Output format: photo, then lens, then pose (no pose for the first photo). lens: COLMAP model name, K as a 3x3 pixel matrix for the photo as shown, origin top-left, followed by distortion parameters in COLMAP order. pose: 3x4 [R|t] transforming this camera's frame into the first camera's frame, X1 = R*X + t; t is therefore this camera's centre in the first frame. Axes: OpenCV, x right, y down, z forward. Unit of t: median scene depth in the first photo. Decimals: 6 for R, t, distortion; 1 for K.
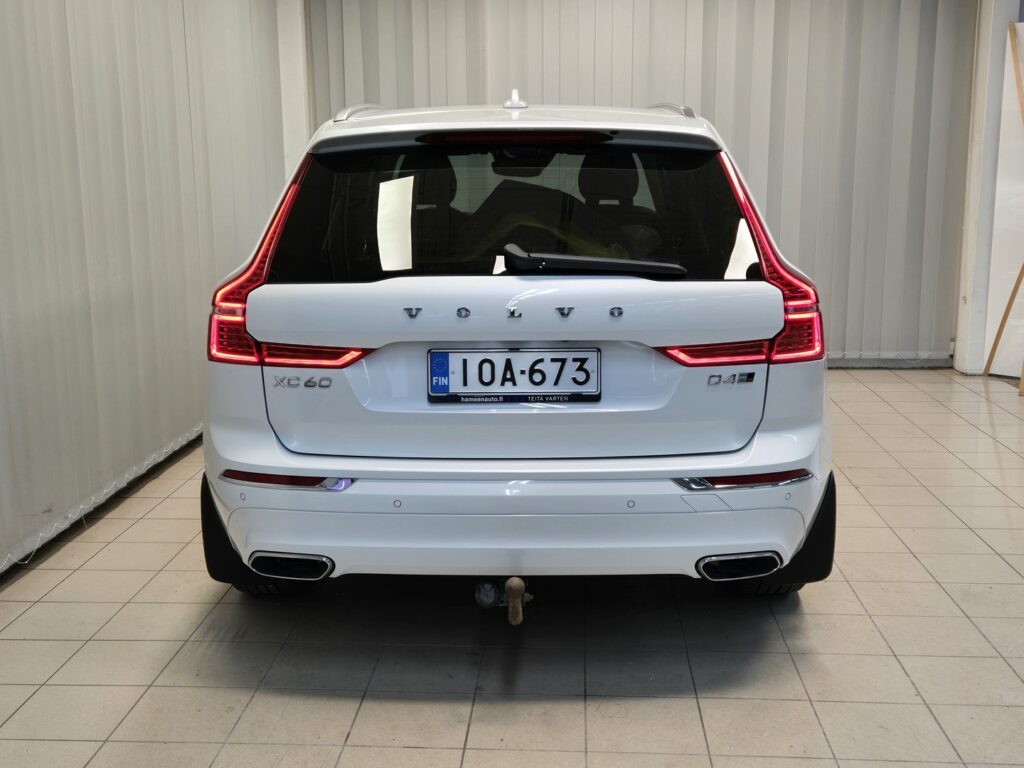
lens RADIAL K [[1021.6, 0, 491.7], [0, 1021.6, 384.2], [0, 0, 1]] dist [0.005272, -0.029391]
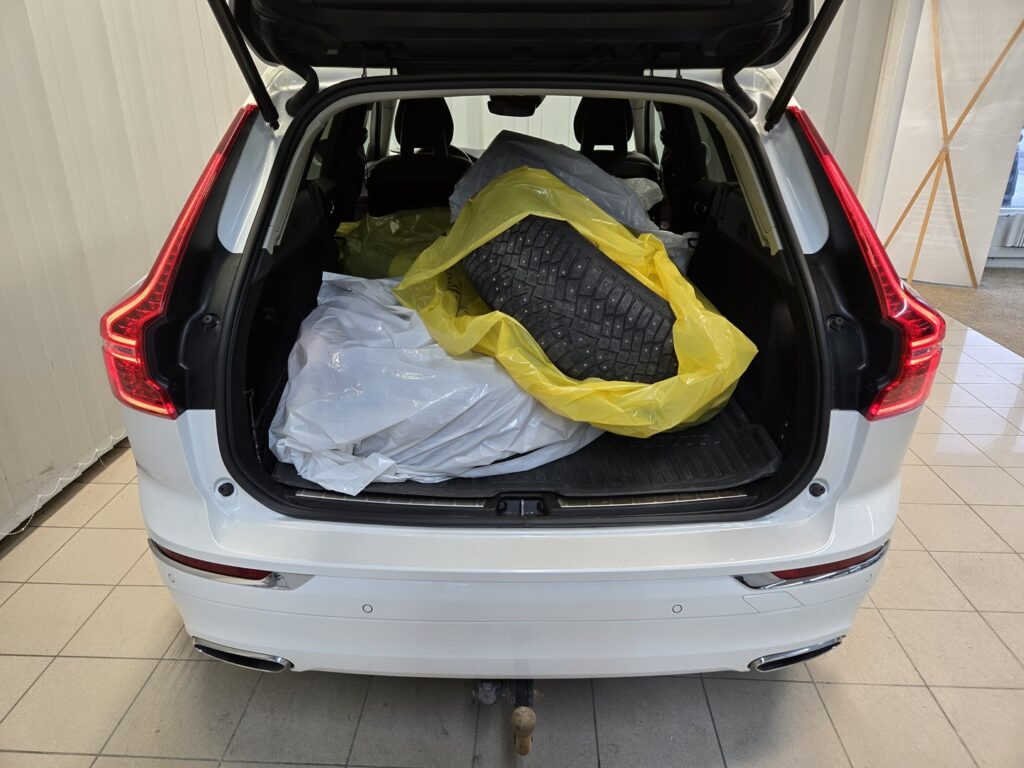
lens RADIAL K [[698.4, 0, 512.0], [0, 698.4, 384.0], [0, 0, 1]] dist [-0.002731, -0.005779]
pose [[0.999338, -0.002456, 0.036293, -0.002731], [-0.004235, 0.983075, 0.183157, -0.090907], [-0.036129, -0.183189, 0.982414, 0.340892]]
